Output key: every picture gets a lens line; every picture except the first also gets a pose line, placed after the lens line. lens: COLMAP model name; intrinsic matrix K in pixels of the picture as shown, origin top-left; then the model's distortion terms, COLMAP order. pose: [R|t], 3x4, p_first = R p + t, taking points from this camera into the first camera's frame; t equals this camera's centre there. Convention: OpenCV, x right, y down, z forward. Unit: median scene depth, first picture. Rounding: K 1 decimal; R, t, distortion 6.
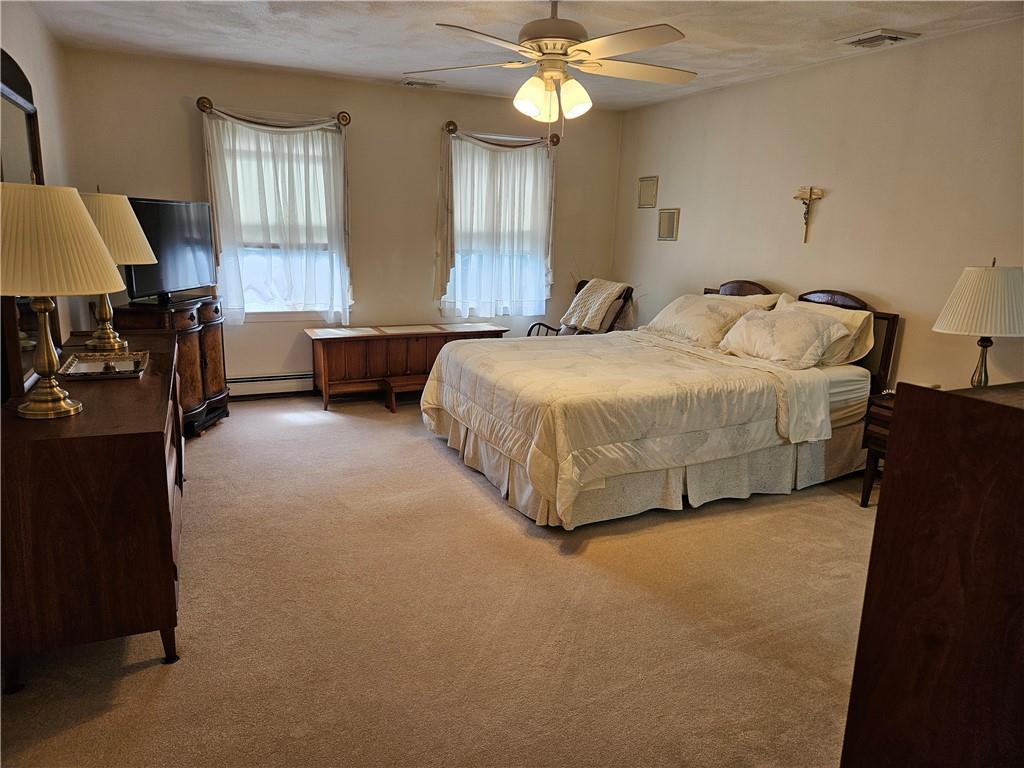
lens RADIAL K [[688.8, 0, 510.5], [0, 688.8, 389.6], [0, 0, 1]] dist [0.062729, -0.047957]
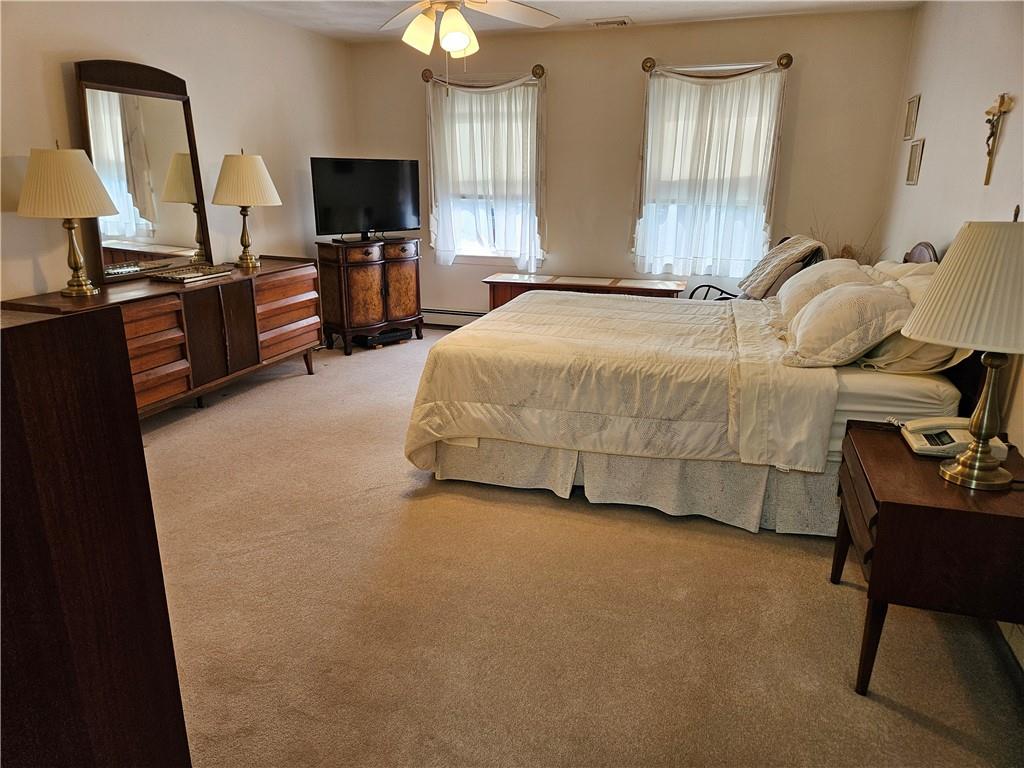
lens RADIAL K [[688.8, 0, 508.0], [0, 688.8, 385.9], [0, 0, 1]] dist [0.062729, -0.047957]
pose [[0.718917, 0.179478, -0.671525, 0.669136], [-0.144236, 0.983581, 0.108465, -0.043421], [0.679966, 0.018881, 0.733000, 0.279317]]
